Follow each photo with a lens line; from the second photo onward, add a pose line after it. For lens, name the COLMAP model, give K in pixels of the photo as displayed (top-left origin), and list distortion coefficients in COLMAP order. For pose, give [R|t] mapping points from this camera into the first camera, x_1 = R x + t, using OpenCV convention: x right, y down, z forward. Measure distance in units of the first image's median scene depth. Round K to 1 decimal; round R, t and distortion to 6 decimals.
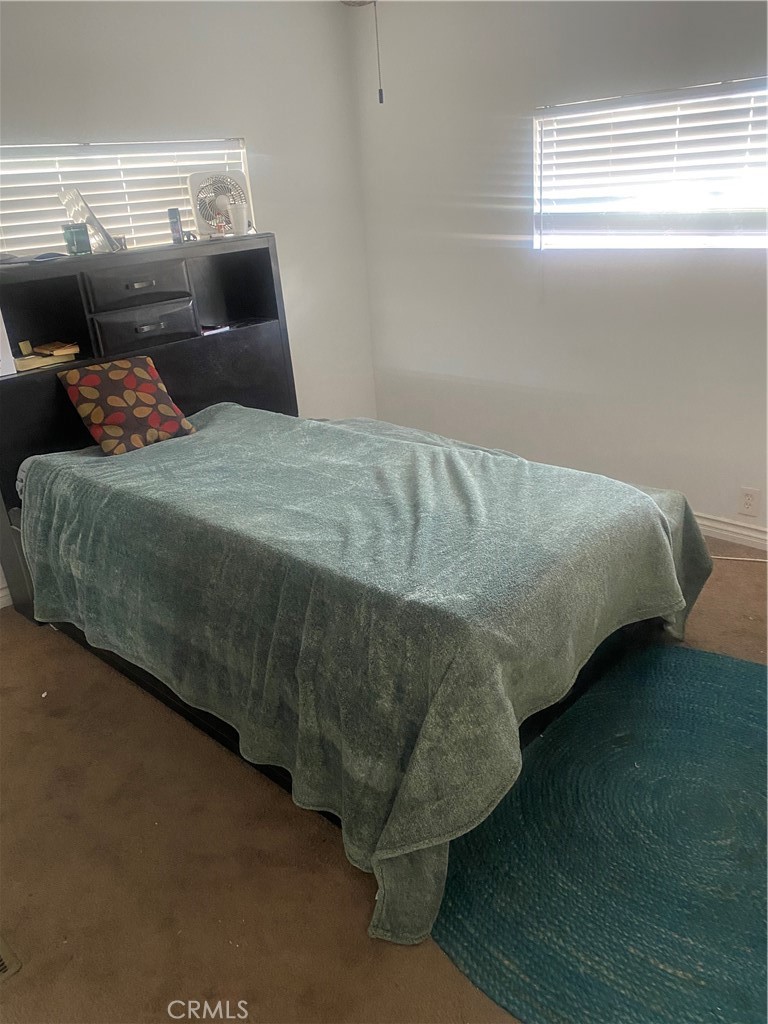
lens RADIAL K [[774.5, 0, 367.0], [0, 774.5, 513.4], [0, 0, 1]] dist [0.051772, -0.060454]
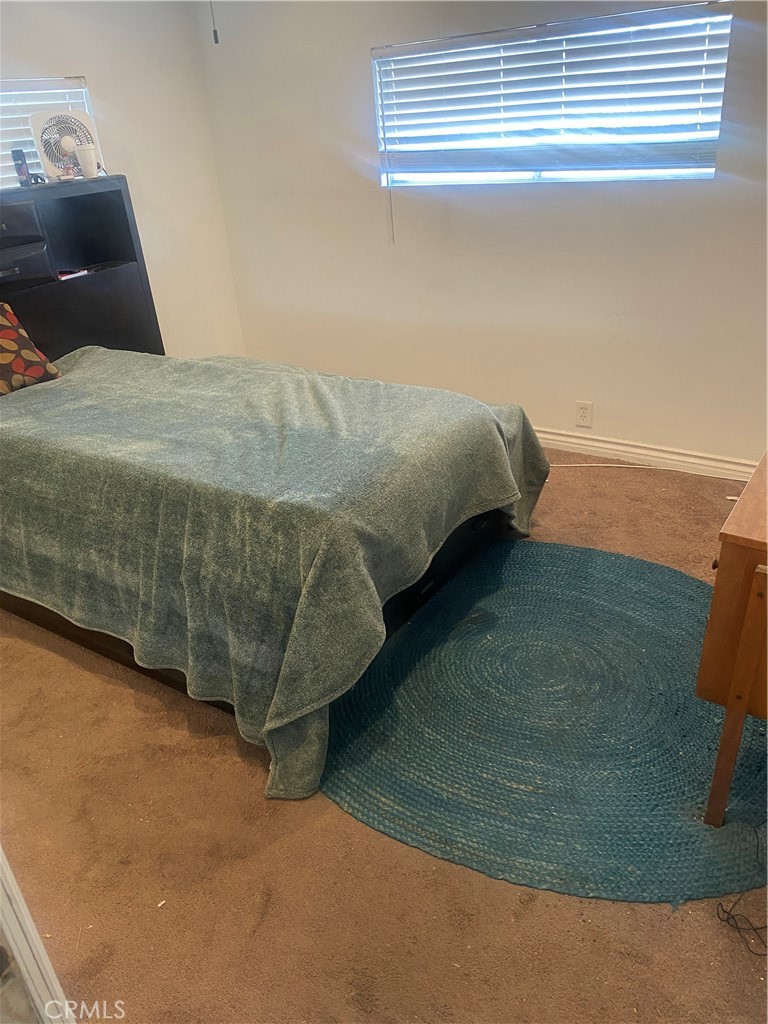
lens RADIAL K [[780.5, 0, 370.5], [0, 780.5, 514.9], [0, 0, 1]] dist [0.054723, -0.067013]
pose [[0.986218, -0.077883, 0.145977, 0.017838], [0.069283, 0.995599, 0.063106, 0.063095], [-0.150249, -0.052122, 0.987273, -0.129426]]
